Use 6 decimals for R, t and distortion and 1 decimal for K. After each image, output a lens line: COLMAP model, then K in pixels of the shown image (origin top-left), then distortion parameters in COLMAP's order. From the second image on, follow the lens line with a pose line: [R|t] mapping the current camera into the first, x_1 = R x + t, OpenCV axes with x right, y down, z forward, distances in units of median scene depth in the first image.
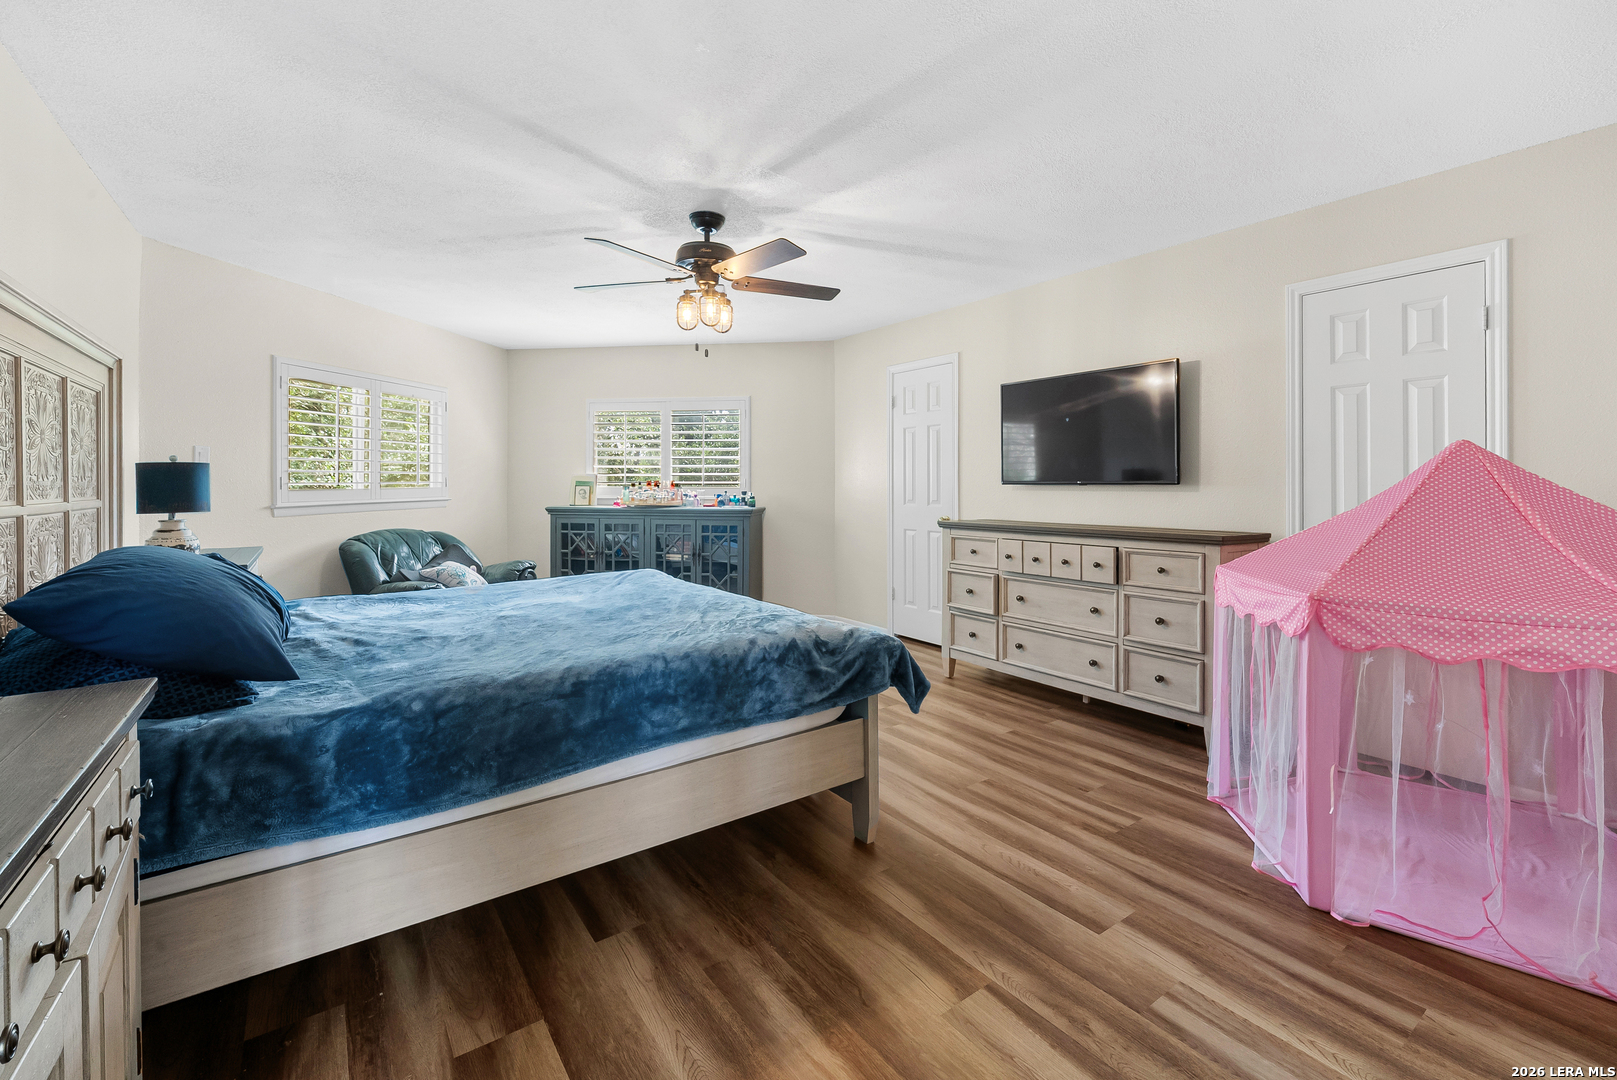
lens RADIAL K [[686.9, 0, 811.7], [0, 686.9, 507.8], [0, 0, 1]] dist [0.000426, -0.000294]
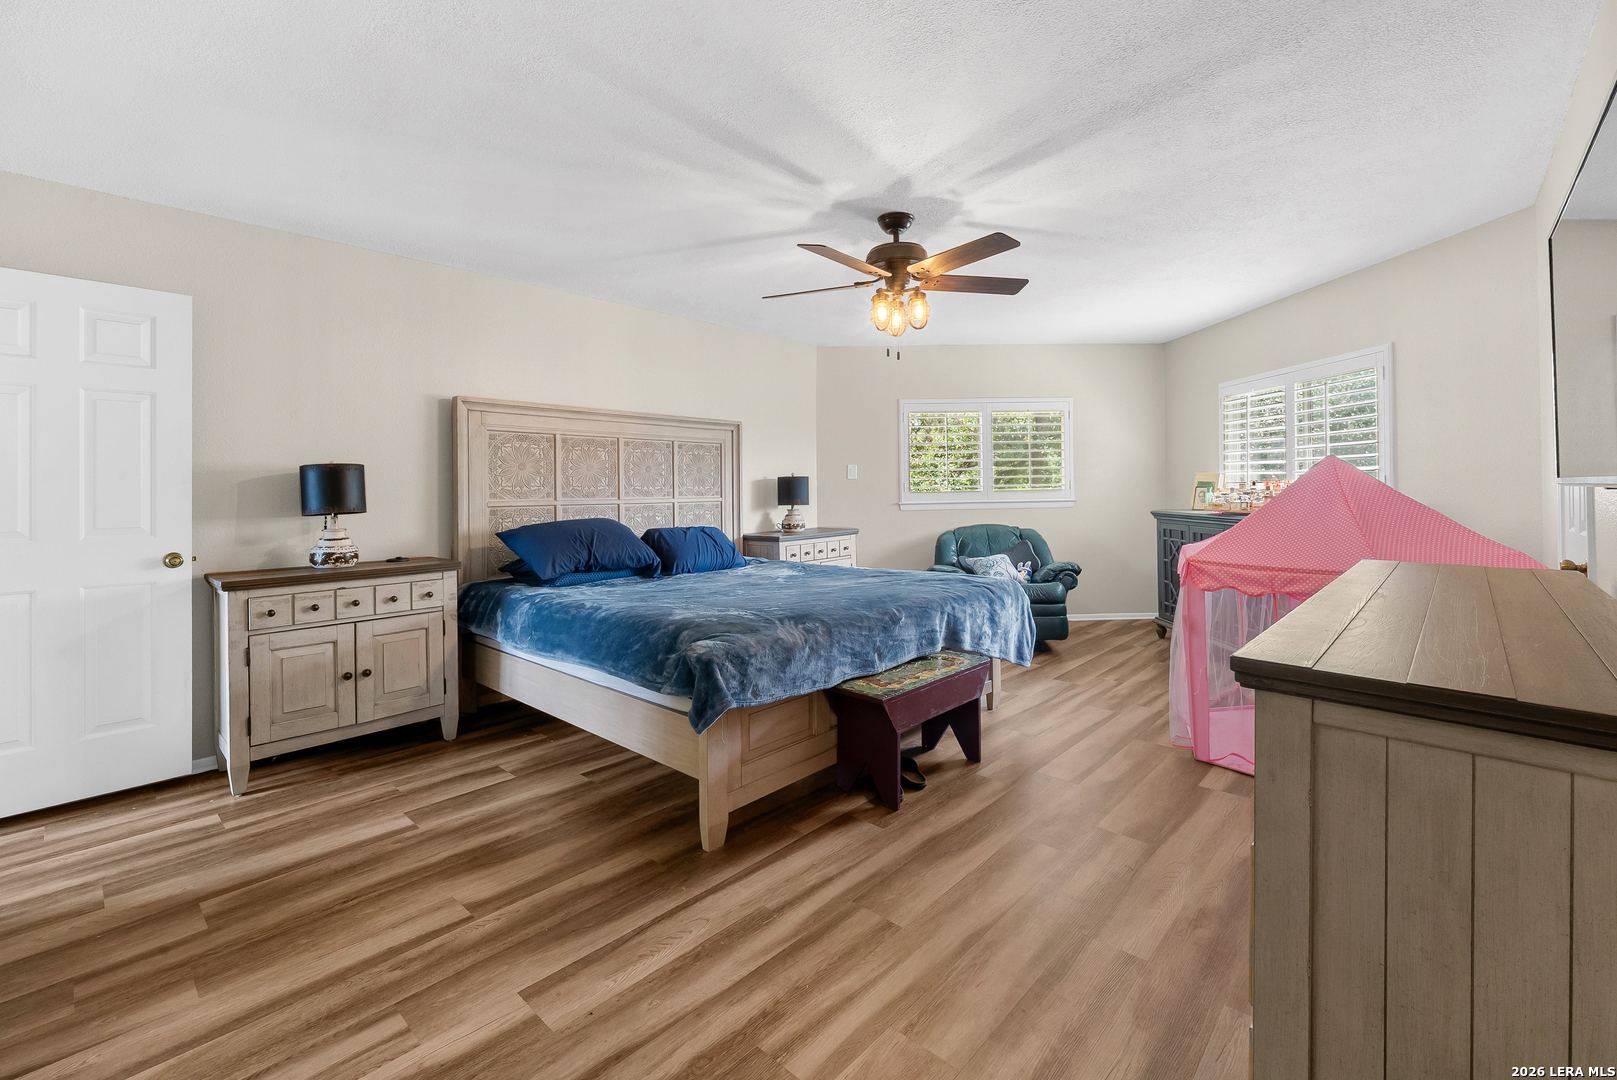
lens RADIAL K [[686.9, 0, 811.7], [0, 686.9, 507.8], [0, 0, 1]] dist [0.000426, -0.000294]
pose [[0.214423, 0.027545, -0.976352, 1.311769], [-0.024974, 0.999430, 0.022711, -0.045891], [0.976421, 0.019514, 0.214989, 1.123329]]
